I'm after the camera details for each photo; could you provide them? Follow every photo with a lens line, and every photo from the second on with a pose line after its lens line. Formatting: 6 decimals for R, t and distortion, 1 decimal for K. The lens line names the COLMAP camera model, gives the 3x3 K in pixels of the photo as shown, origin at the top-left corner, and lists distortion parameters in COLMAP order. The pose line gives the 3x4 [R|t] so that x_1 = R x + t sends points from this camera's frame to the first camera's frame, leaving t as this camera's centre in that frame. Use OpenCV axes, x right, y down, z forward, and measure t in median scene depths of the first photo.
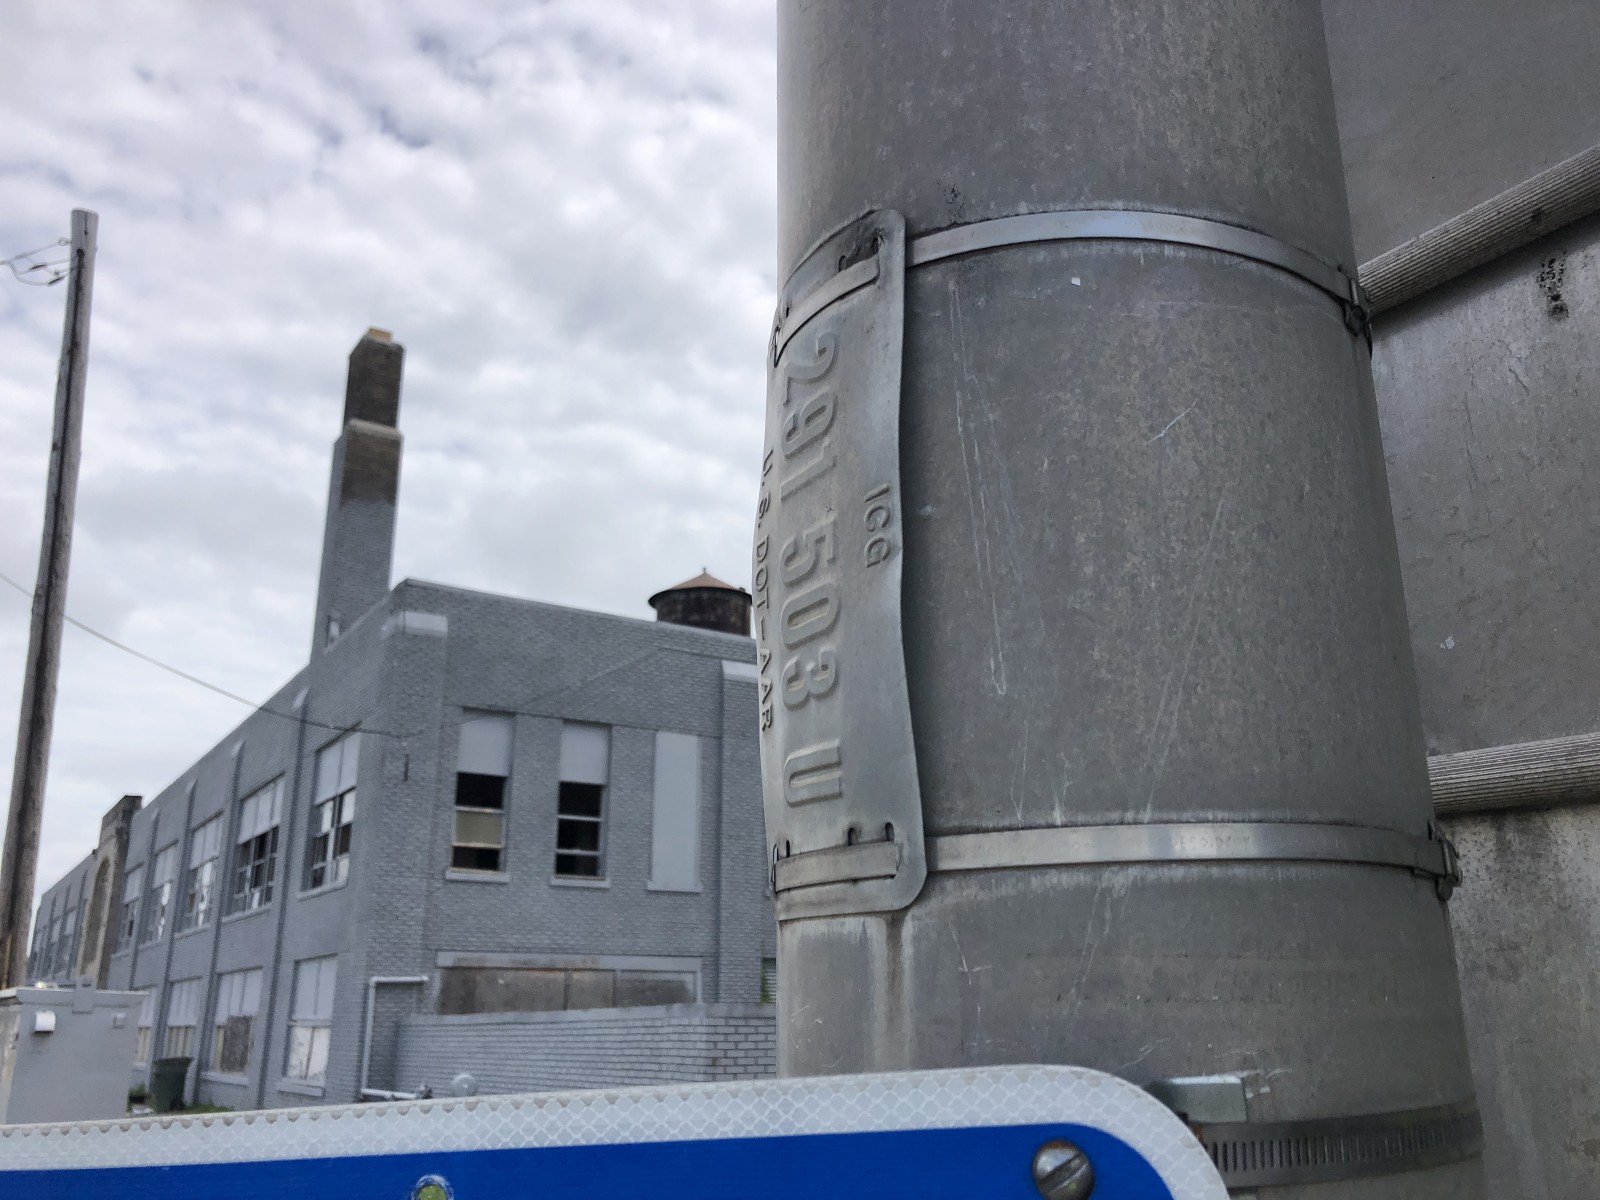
lens RADIAL K [[1324.0, 0, 733.9], [0, 1324.0, 564.7], [0, 0, 1]] dist [0.011747, -0.001934]
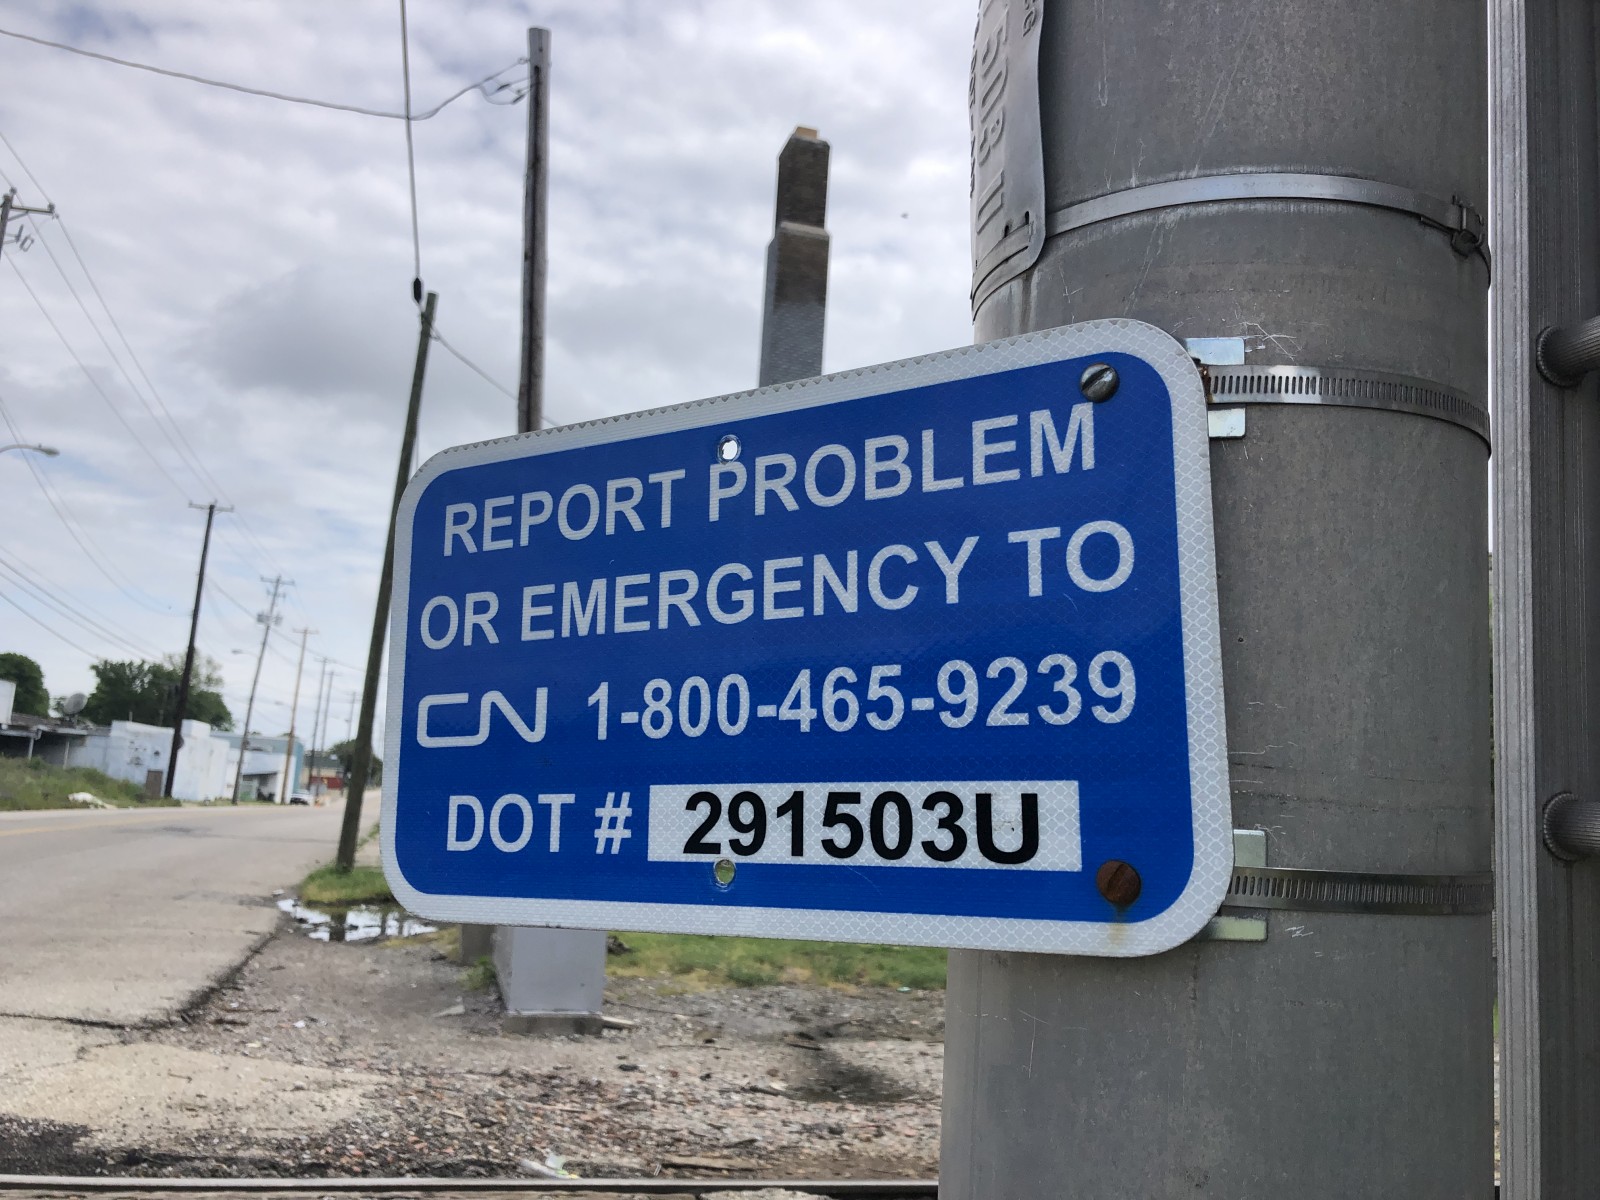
lens RADIAL K [[1361.5, 0, 800.0], [0, 1361.5, 600.0], [0, 0, 1]] dist [0.045184, 0.010862]
pose [[0.959806, 0.017305, -0.280129, 0.312701], [0.021578, 0.990594, 0.135125, 0.418859], [0.279833, -0.135739, 0.950404, -0.563896]]
